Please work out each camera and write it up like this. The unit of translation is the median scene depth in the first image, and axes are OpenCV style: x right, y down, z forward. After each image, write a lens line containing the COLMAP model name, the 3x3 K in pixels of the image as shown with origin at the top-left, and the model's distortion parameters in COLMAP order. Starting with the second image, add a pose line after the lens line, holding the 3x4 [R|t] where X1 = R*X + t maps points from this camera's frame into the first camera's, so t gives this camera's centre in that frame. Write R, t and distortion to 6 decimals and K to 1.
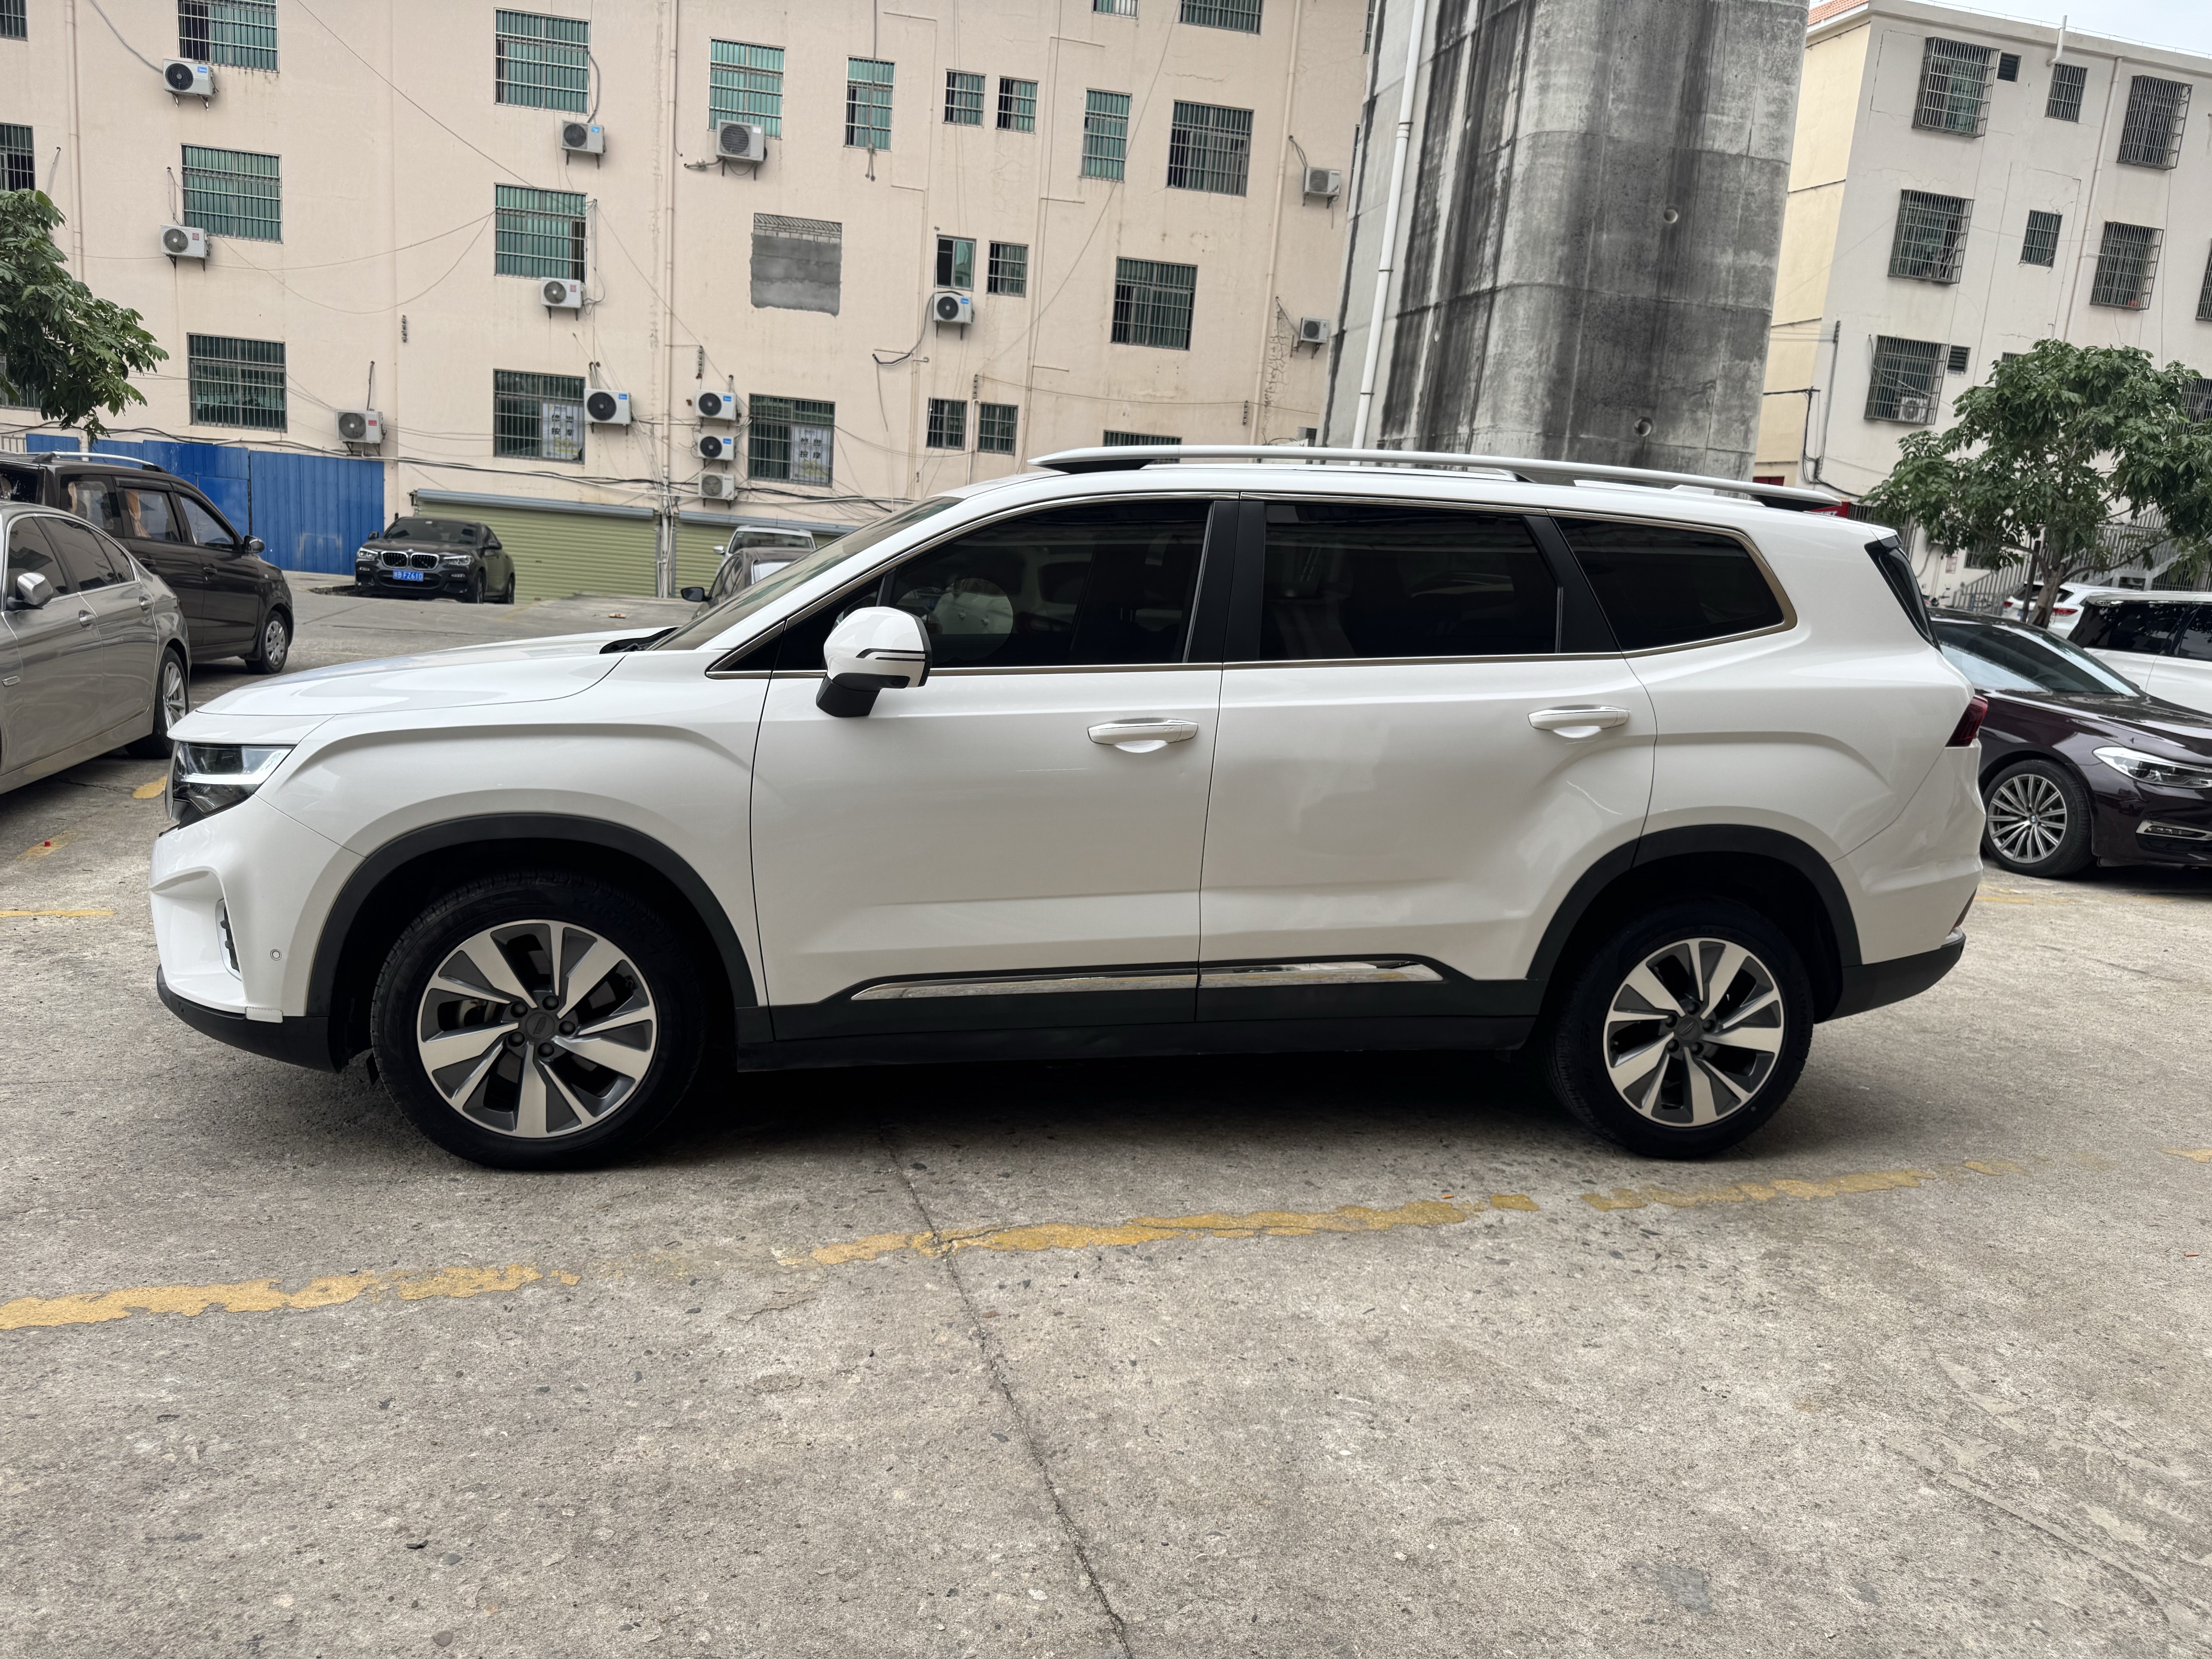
lens RADIAL K [[1566.9, 0, 1102.0], [0, 1566.9, 832.2], [0, 0, 1]] dist [0.023722, -0.030479]
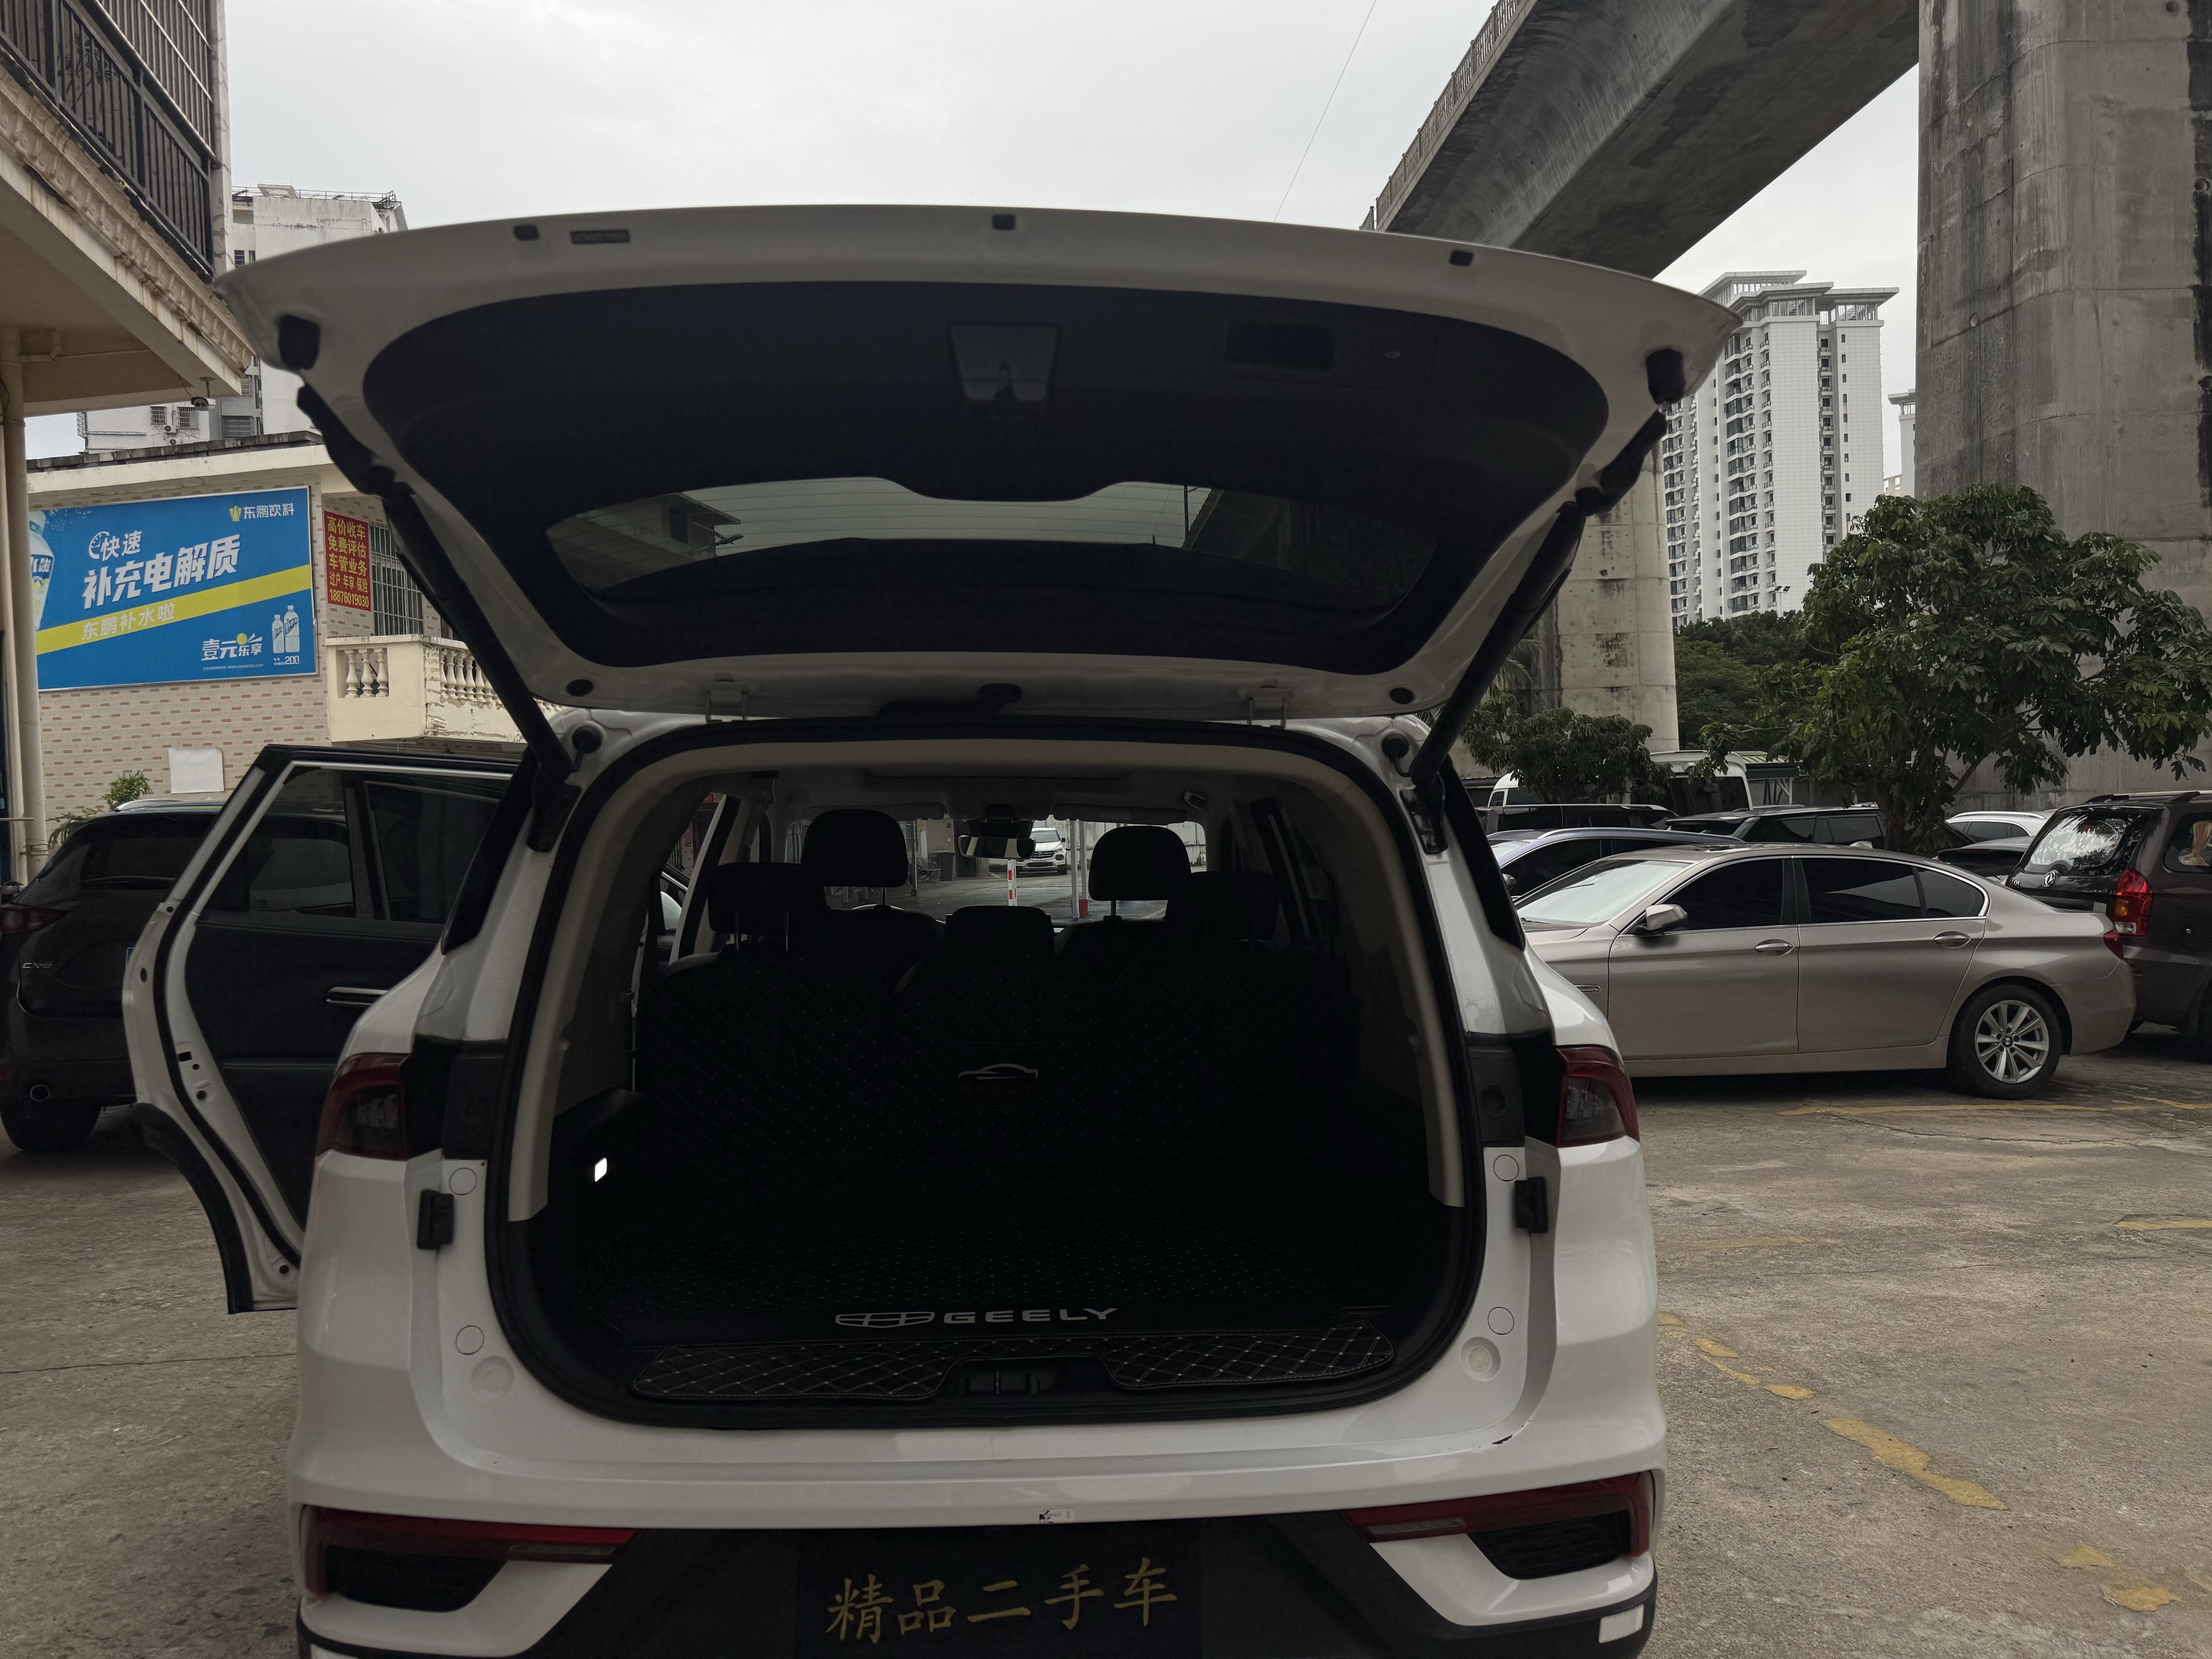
lens RADIAL K [[1566.9, 0, 1109.0], [0, 1566.9, 841.9], [0, 0, 1]] dist [0.023722, -0.030479]
pose [[-0.115813, -0.056704, -0.991651, 0.808885], [-0.170199, 0.984736, -0.036432, -0.137066], [0.978580, 0.164559, -0.123696, 1.043020]]
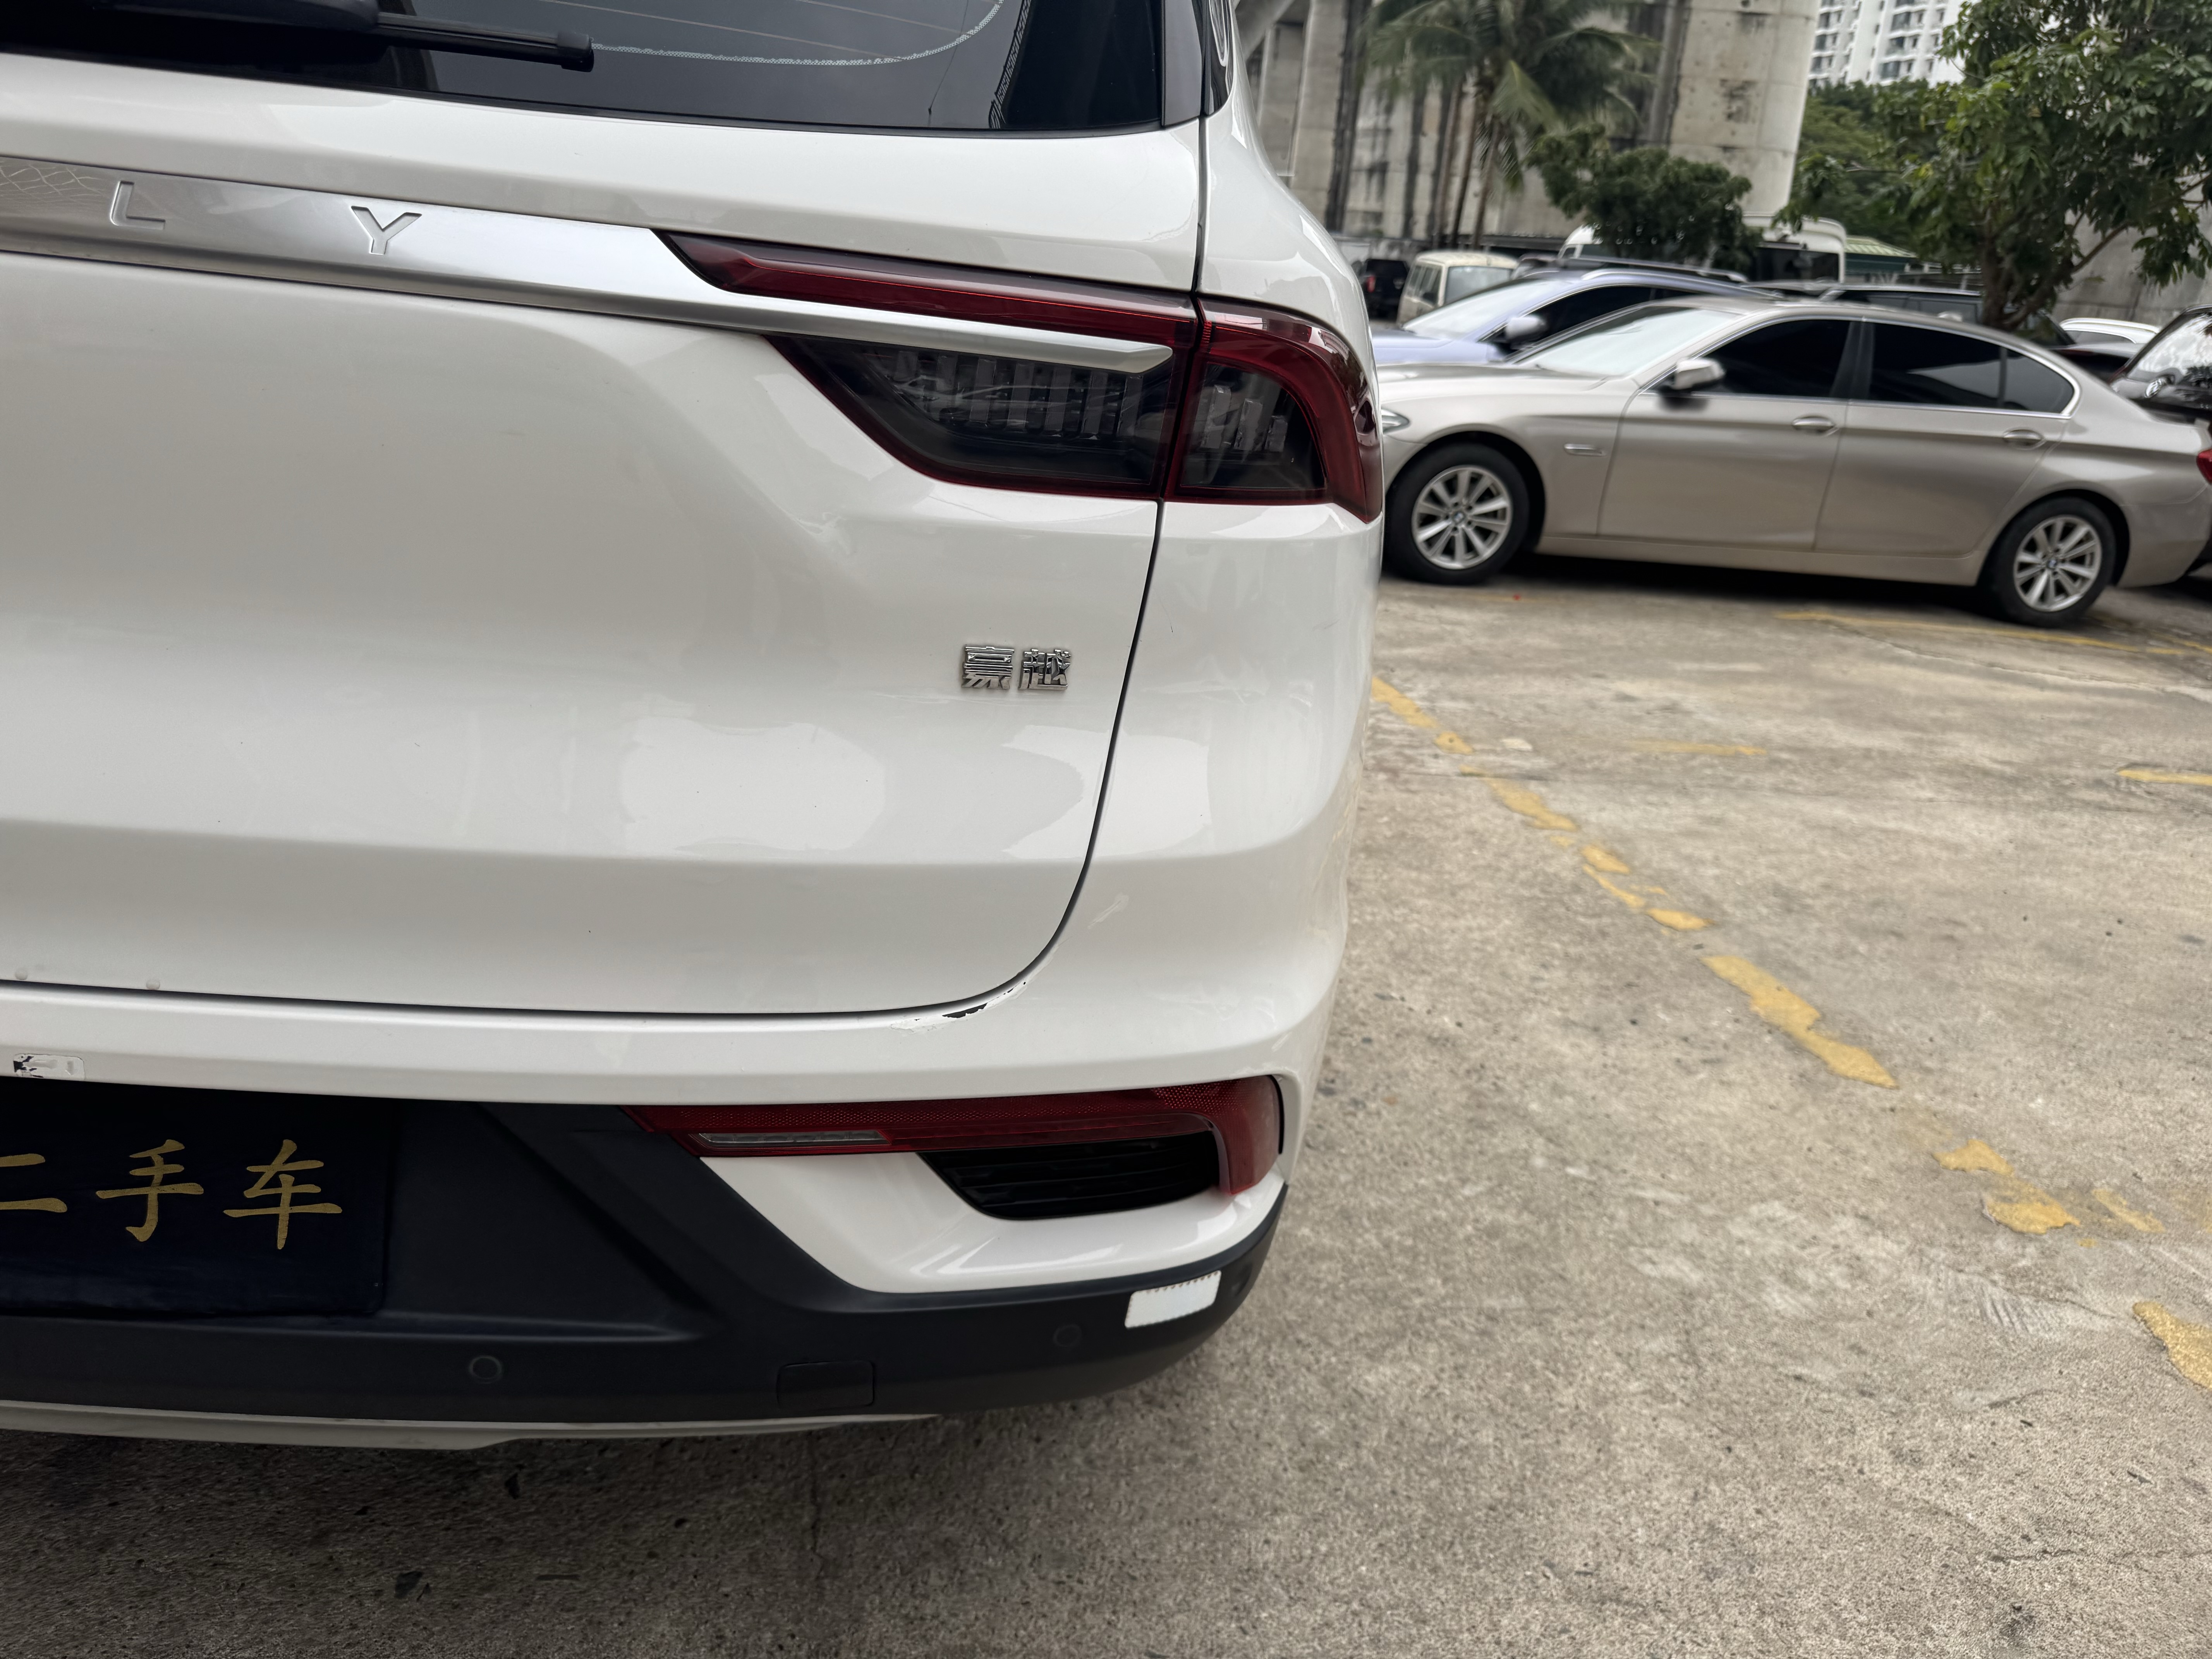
lens RADIAL K [[1566.9, 0, 1099.3], [0, 1566.9, 822.6], [0, 0, 1]] dist [0.023722, -0.030479]
pose [[-0.145281, 0.258371, -0.955059, 0.613553], [-0.268976, 0.918630, 0.289432, -0.113508], [0.952127, 0.298937, -0.063963, 1.129348]]
